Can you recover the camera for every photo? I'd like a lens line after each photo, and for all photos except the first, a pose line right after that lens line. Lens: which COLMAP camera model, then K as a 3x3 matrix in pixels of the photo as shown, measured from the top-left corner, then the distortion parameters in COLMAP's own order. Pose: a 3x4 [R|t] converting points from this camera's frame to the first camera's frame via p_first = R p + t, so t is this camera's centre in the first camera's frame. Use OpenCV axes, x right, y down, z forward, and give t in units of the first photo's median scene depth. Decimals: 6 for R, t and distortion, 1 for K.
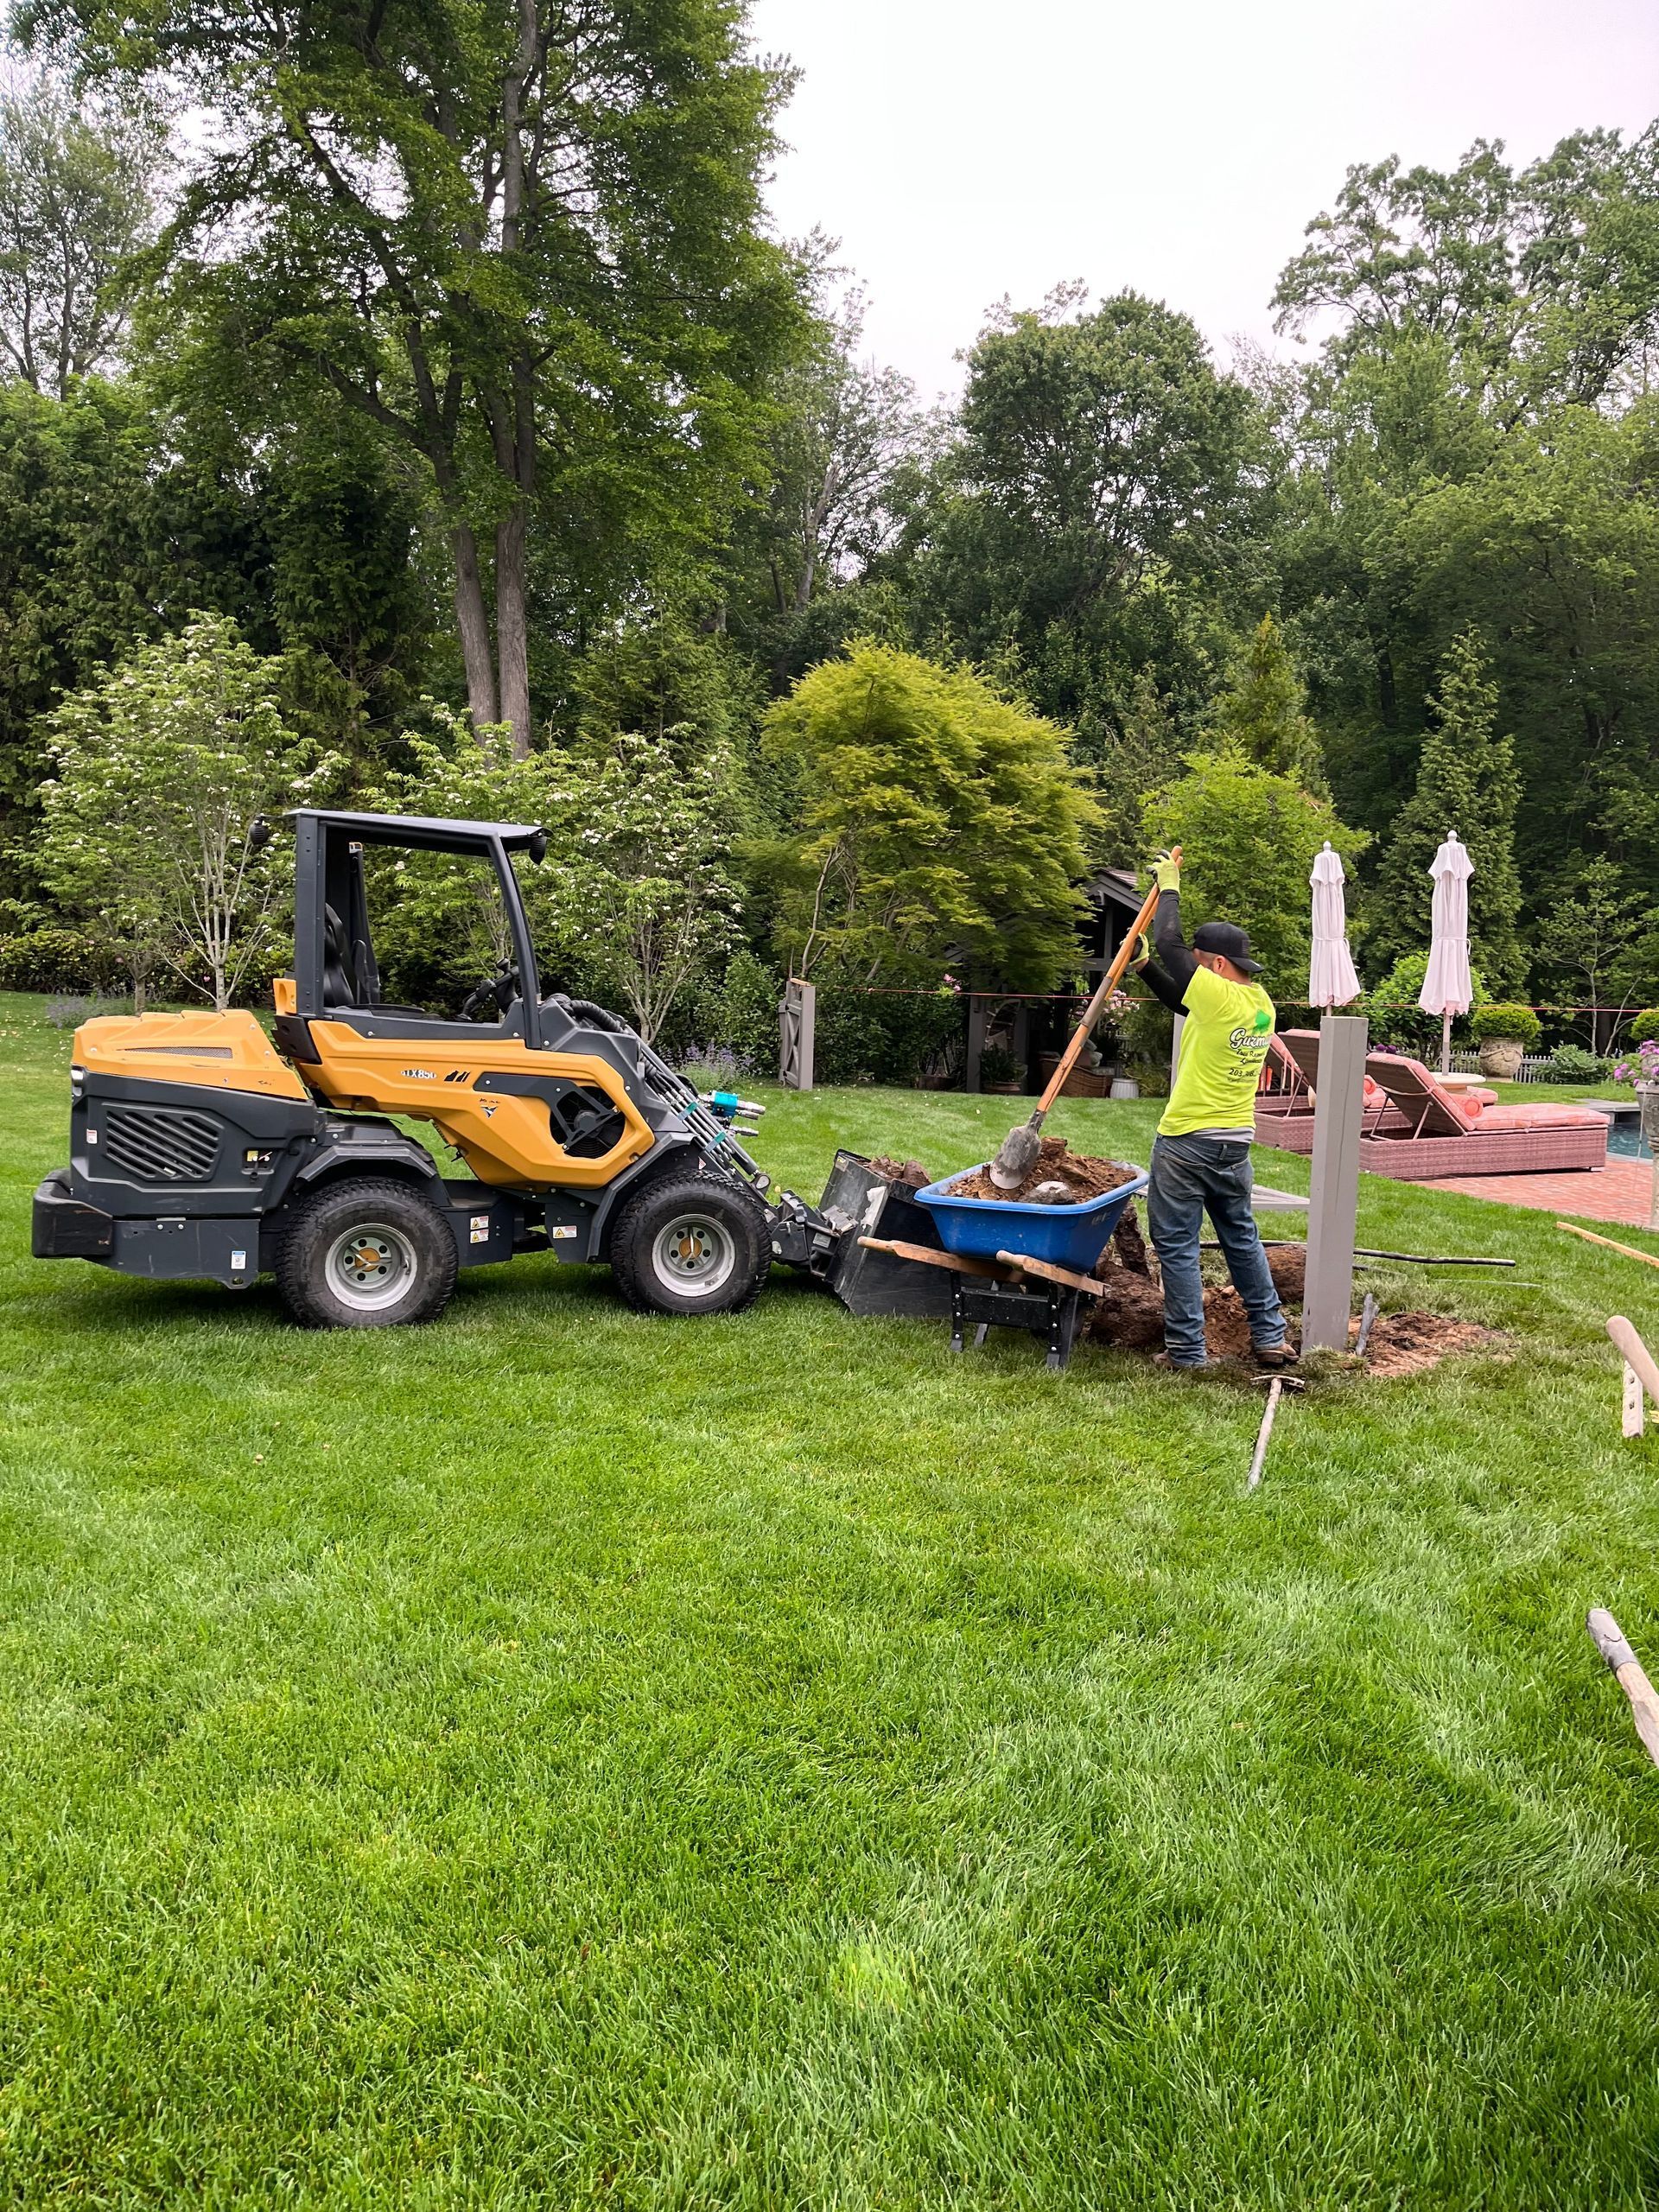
lens RADIAL K [[1600.0, 0, 914.9], [0, 1600.0, 1108.2], [0, 0, 1]] dist [0.087542, -0.144731]
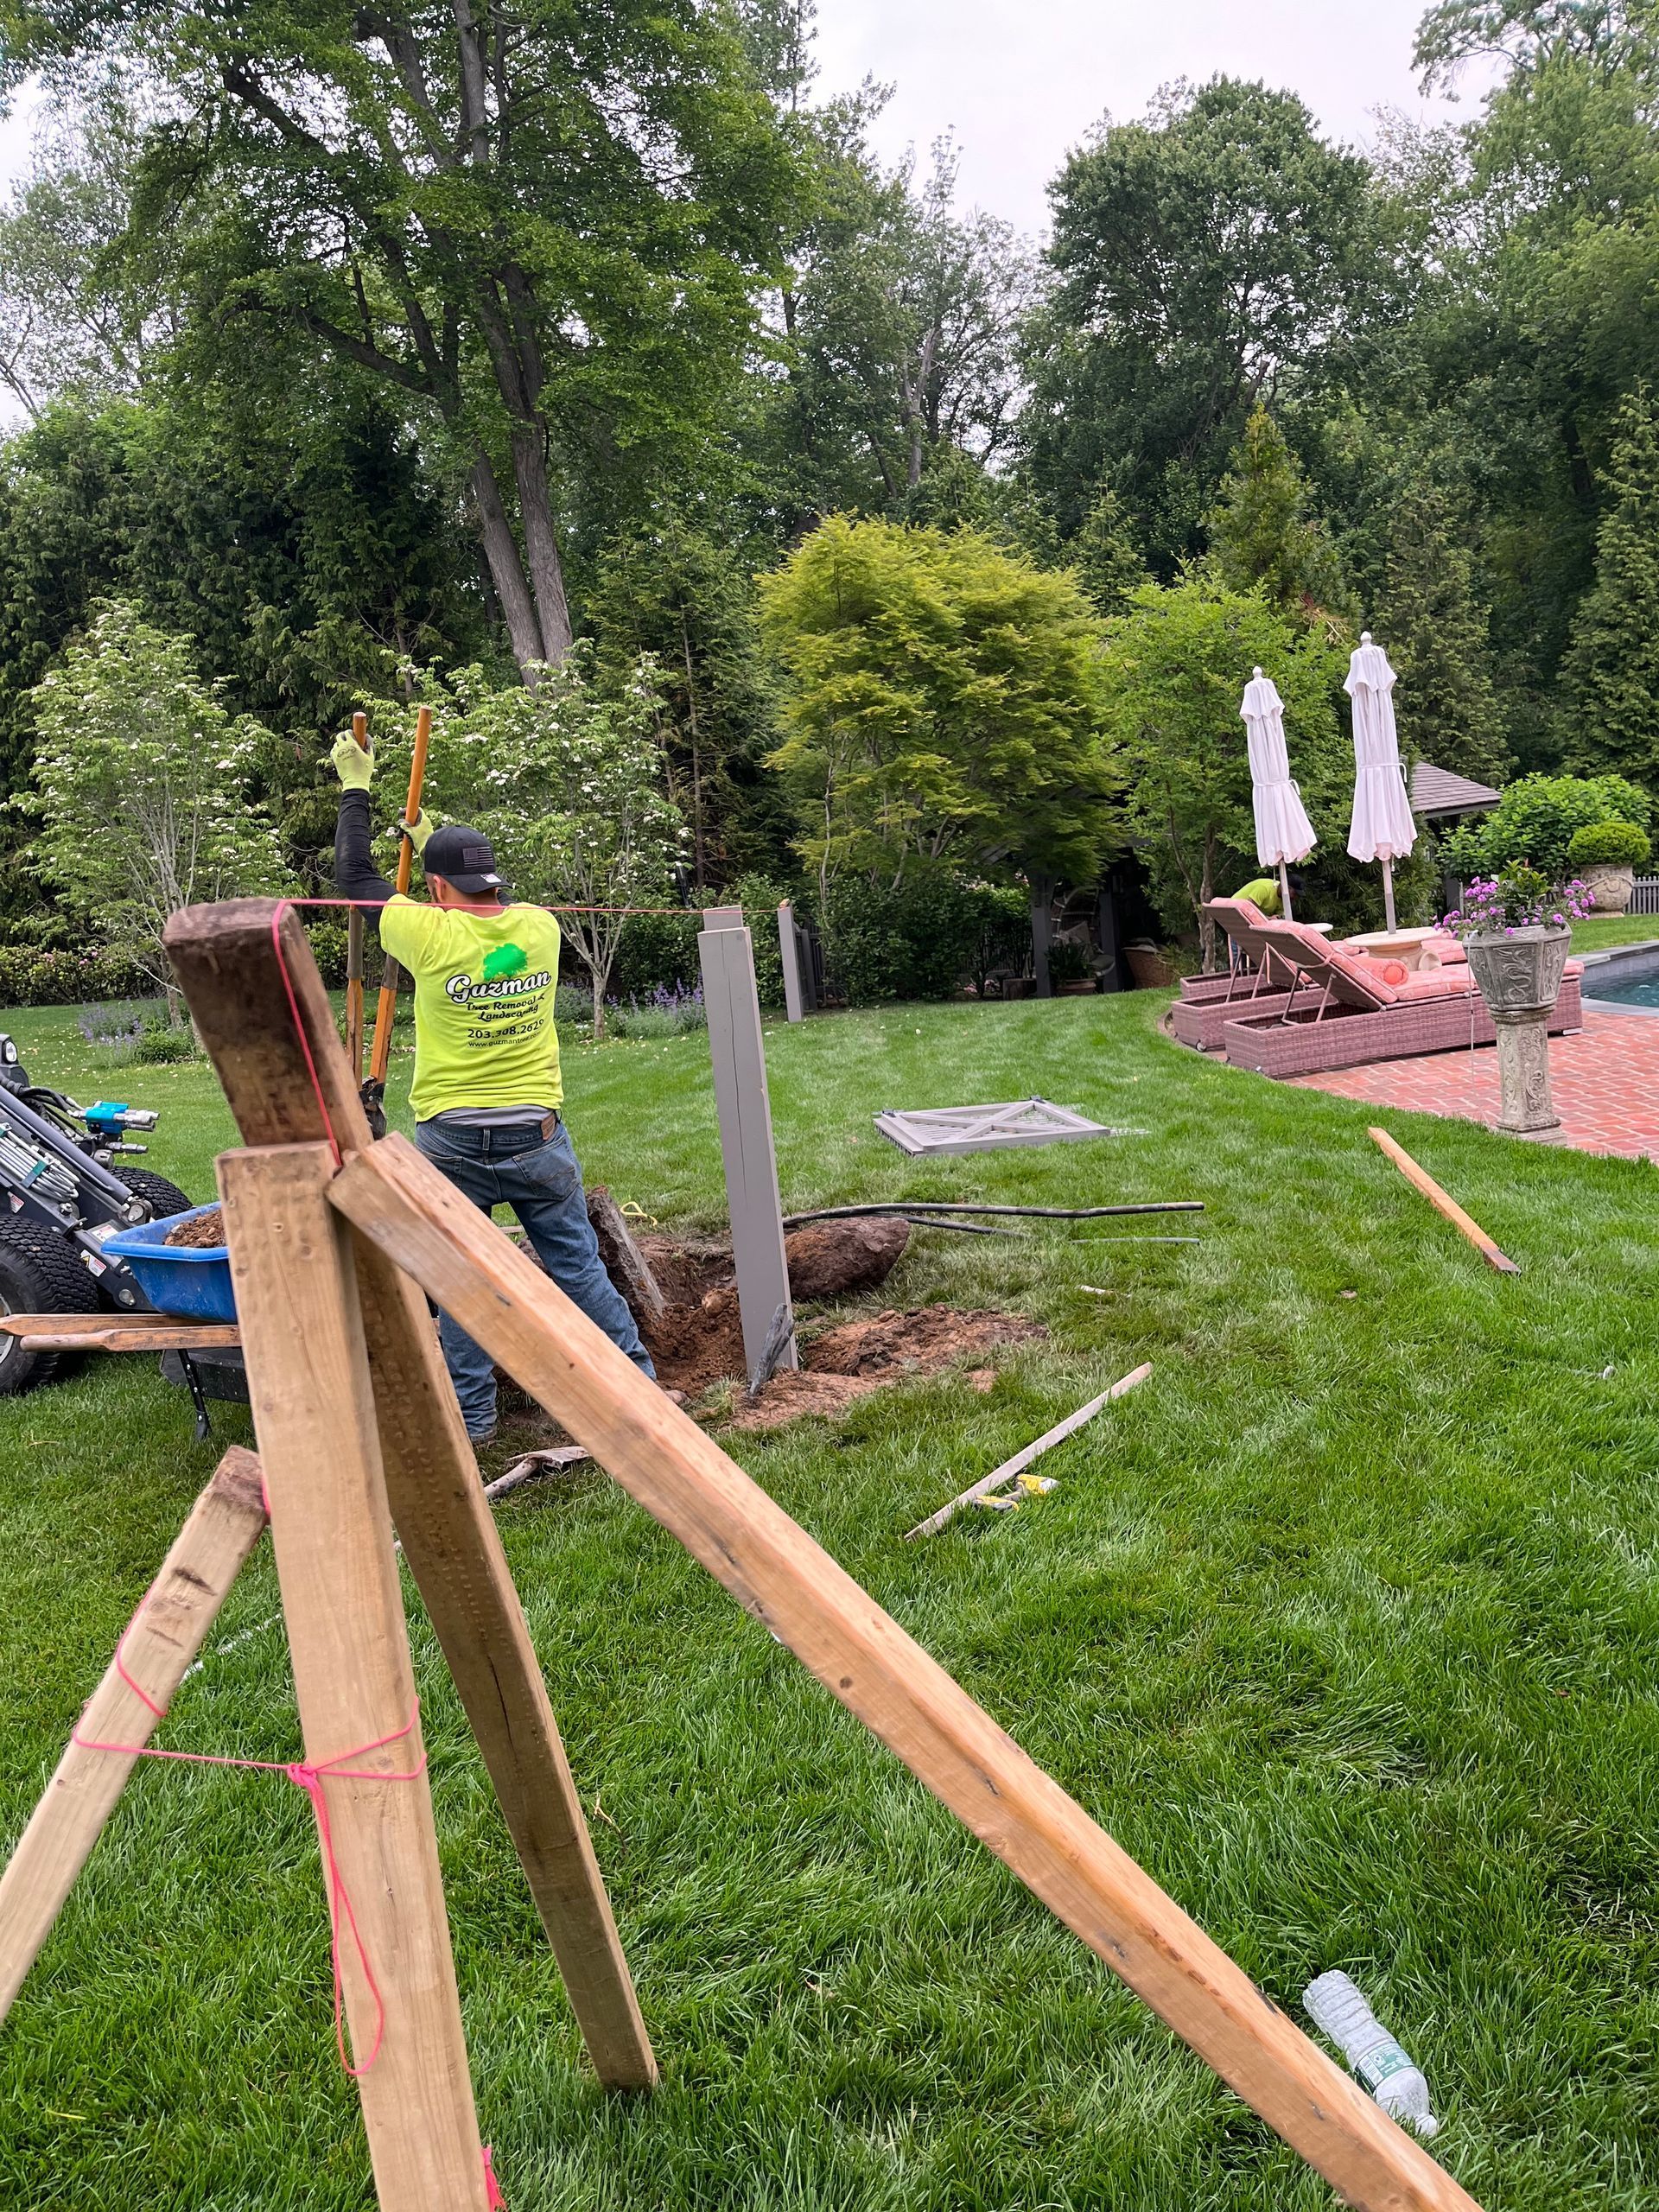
lens RADIAL K [[1600.0, 0, 914.9], [0, 1600.0, 1108.2], [0, 0, 1]] dist [0.087542, -0.144731]
pose [[0.977811, -0.099802, -0.184191, 0.086158], [0.111068, 0.992458, 0.051871, -0.000758], [0.177625, -0.071178, 0.981521, 0.055382]]
